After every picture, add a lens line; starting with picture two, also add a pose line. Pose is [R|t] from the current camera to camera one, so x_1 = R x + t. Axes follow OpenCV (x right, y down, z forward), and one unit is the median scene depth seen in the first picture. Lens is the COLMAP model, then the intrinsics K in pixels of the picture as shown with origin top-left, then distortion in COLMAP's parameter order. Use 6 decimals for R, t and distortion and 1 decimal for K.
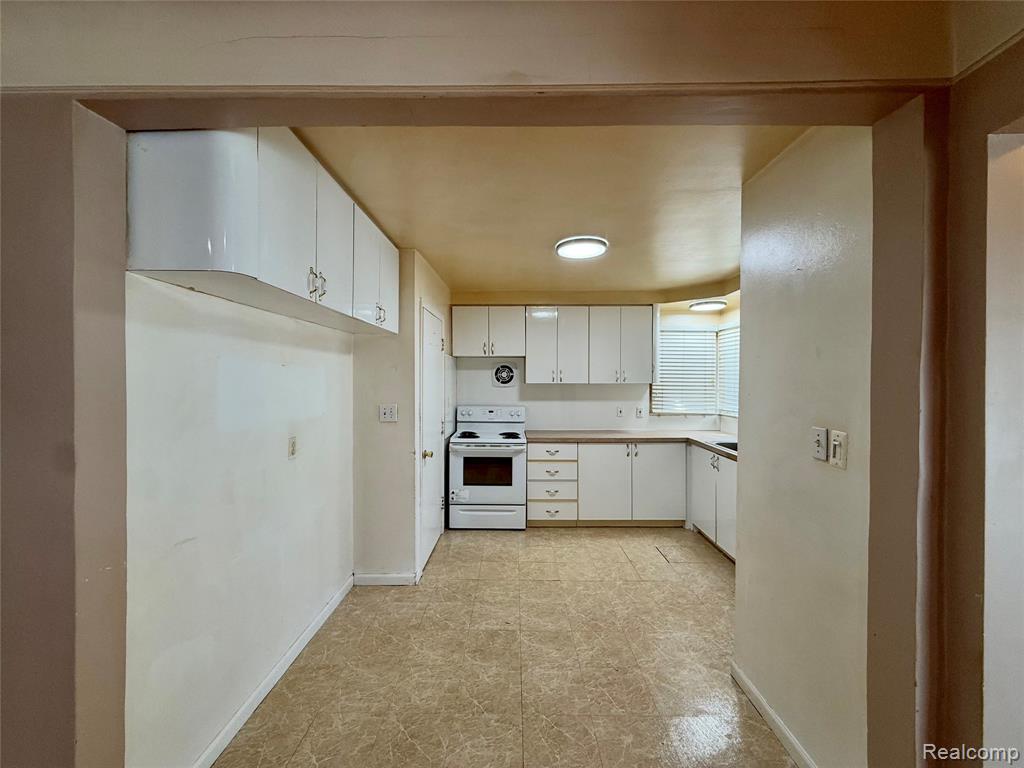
lens RADIAL K [[408.0, 0, 507.9], [0, 408.0, 384.7], [0, 0, 1]] dist [0.001310, -0.001095]
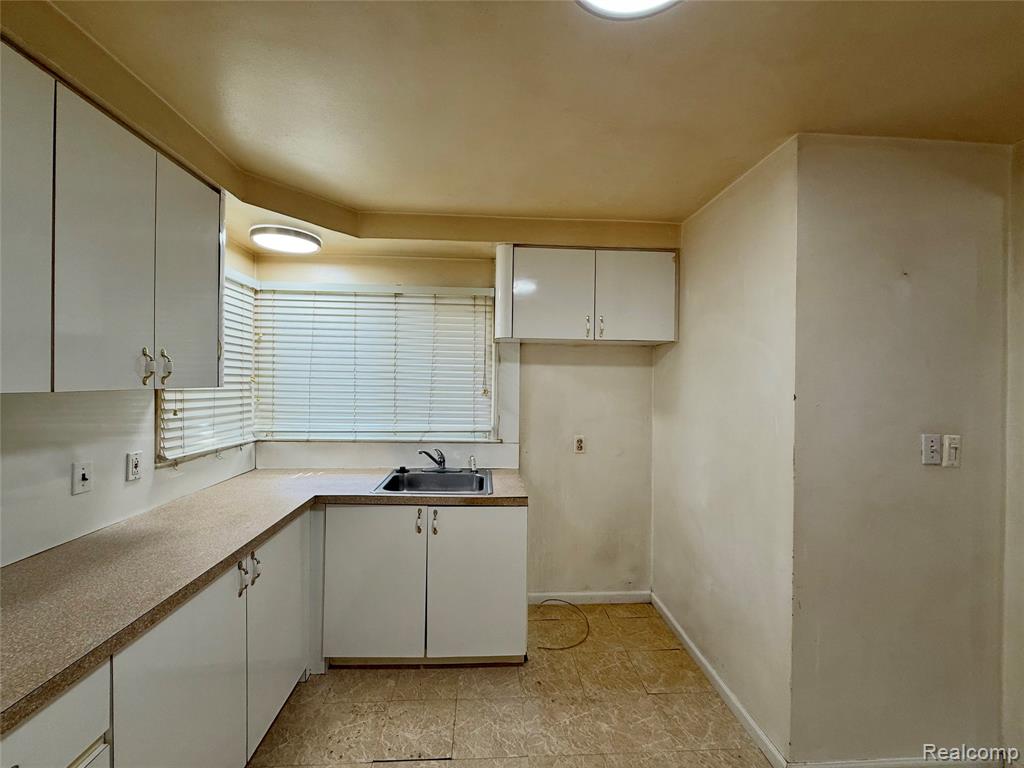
lens RADIAL K [[408.0, 0, 508.7], [0, 408.0, 383.5], [0, 0, 1]] dist [0.001310, -0.001095]
pose [[-0.078029, -0.008036, 0.996919, -0.069335], [-0.003112, 0.999965, 0.007817, -0.010860], [-0.996946, -0.002493, -0.078052, 0.745799]]
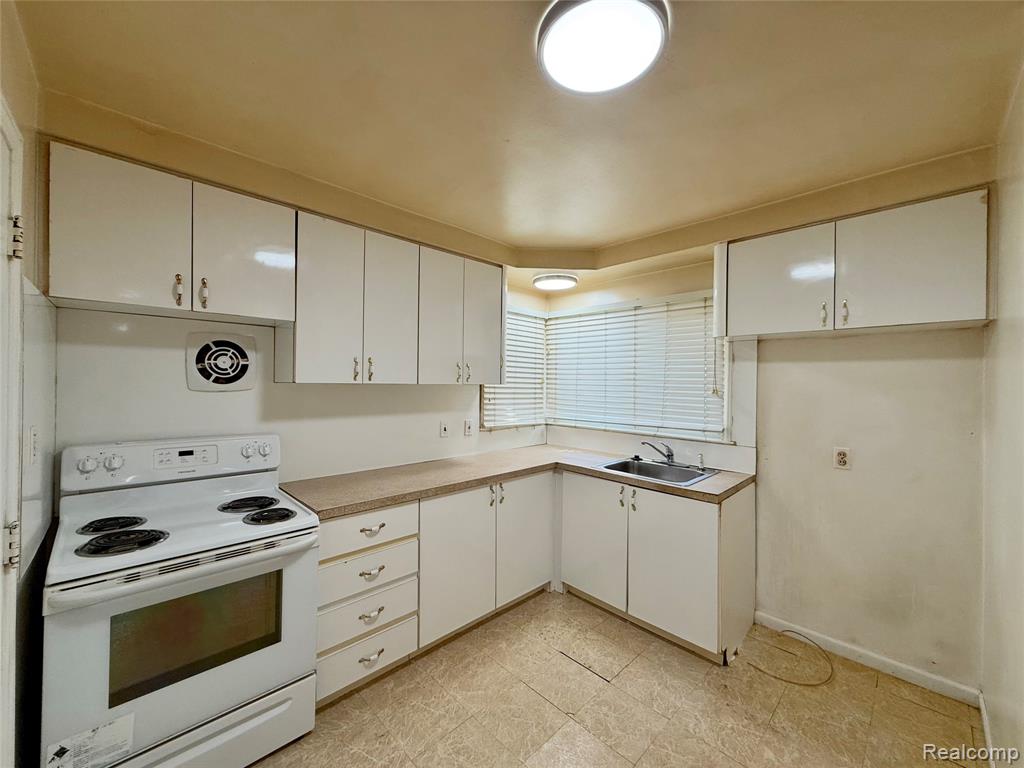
lens RADIAL K [[408.0, 0, 508.6], [0, 408.0, 383.4], [0, 0, 1]] dist [0.001310, -0.001095]
pose [[0.704188, 0.006685, 0.709982, -0.108871], [-0.004578, 0.999978, -0.004875, -0.001745], [-0.709998, 0.000182, 0.704203, 0.522628]]
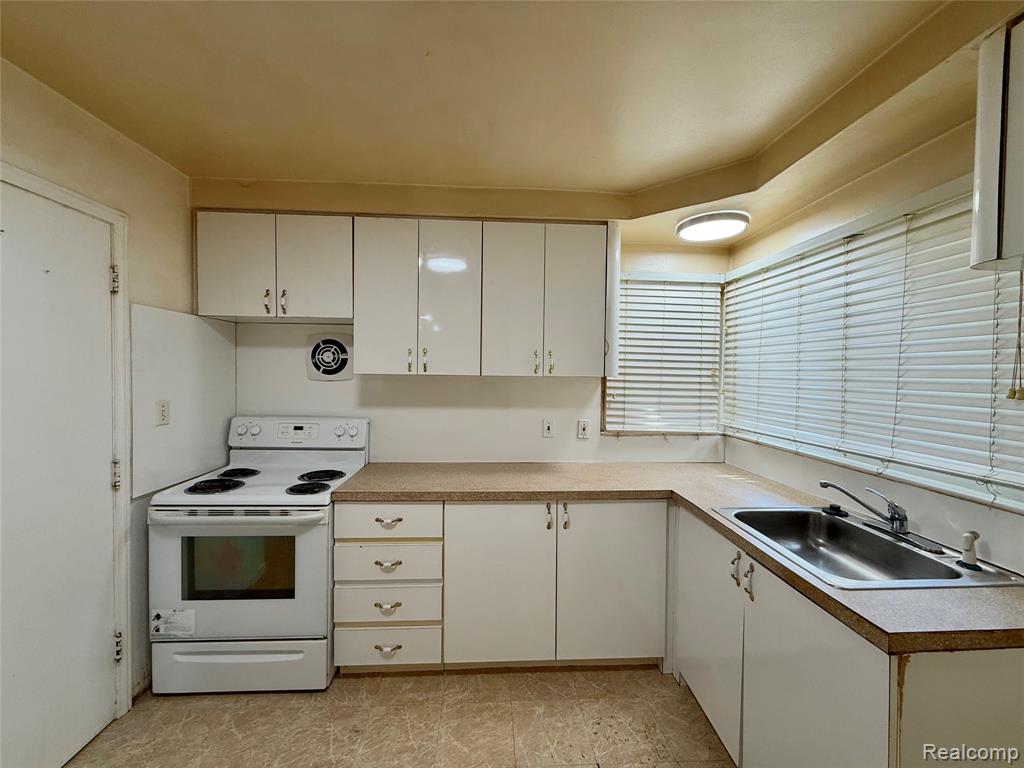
lens RADIAL K [[408.0, 0, 510.2], [0, 408.0, 384.2], [0, 0, 1]] dist [0.001310, -0.001095]
pose [[0.997652, 0.010458, 0.067688, 0.201338], [-0.011532, 0.999814, 0.015487, -0.000572], [-0.067513, -0.016231, 0.997586, 0.495457]]
